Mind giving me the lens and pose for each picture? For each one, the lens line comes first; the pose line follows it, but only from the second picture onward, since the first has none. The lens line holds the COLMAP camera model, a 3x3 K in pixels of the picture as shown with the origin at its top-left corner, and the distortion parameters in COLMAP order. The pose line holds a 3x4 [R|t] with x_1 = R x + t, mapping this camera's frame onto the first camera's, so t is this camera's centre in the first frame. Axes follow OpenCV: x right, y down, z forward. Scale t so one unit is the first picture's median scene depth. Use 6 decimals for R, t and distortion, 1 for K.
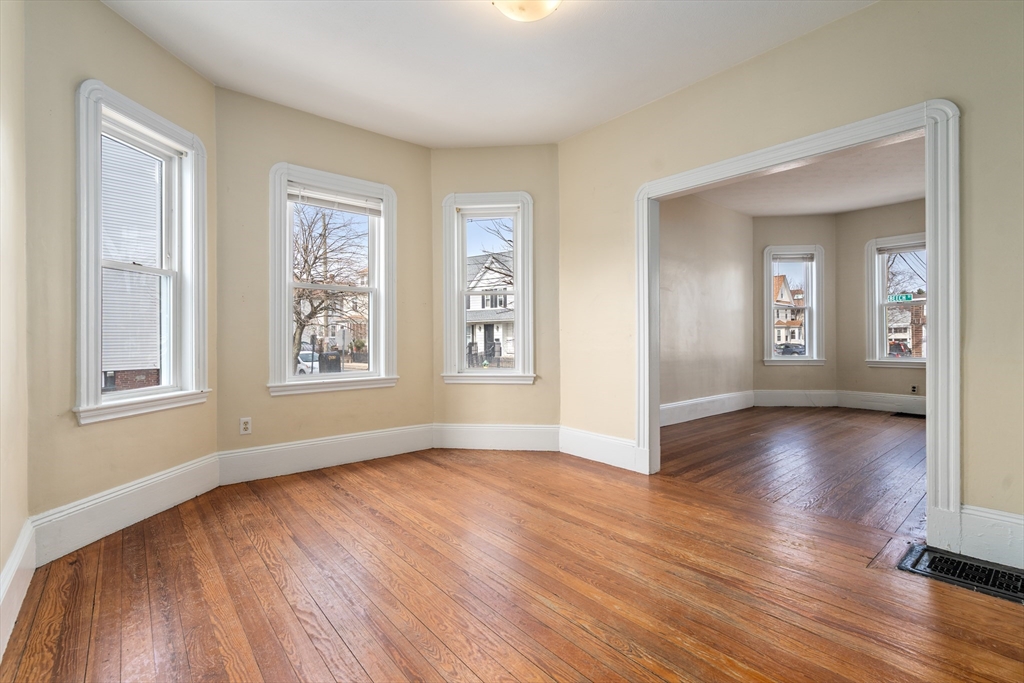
lens RADIAL K [[466.1, 0, 510.6], [0, 466.1, 338.9], [0, 0, 1]] dist [0.004629, -0.000037]
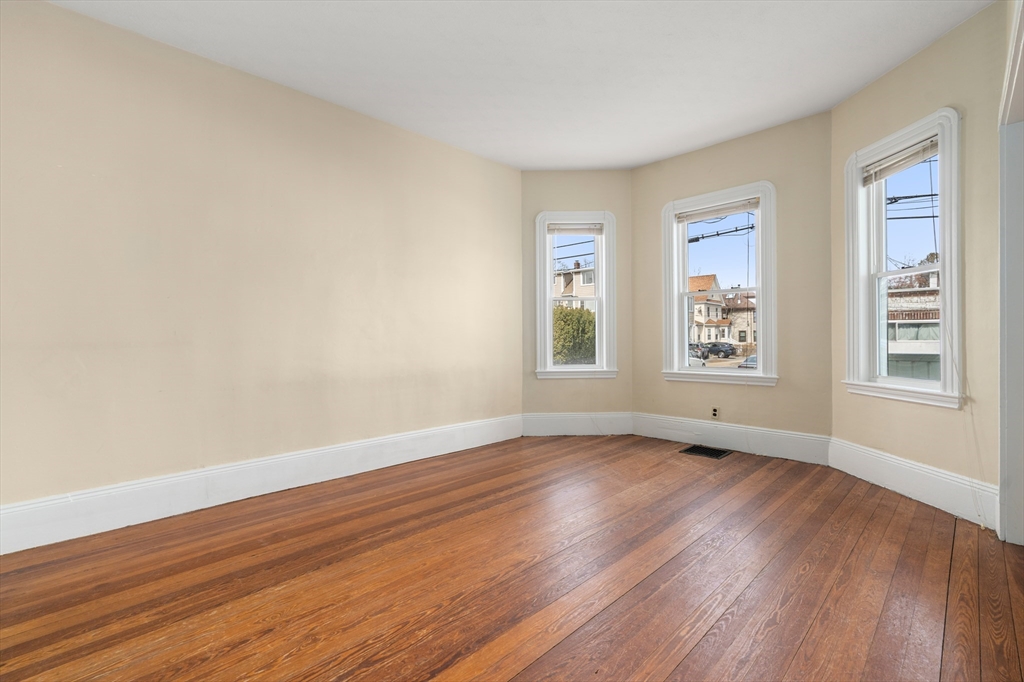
lens RADIAL K [[466.1, 0, 506.3], [0, 466.1, 344.9], [0, 0, 1]] dist [0.004629, -0.000037]
pose [[0.996525, -0.006185, 0.083070, 0.440461], [0.005041, 0.999890, 0.013969, -0.005755], [-0.083147, -0.013502, 0.996446, 0.292610]]
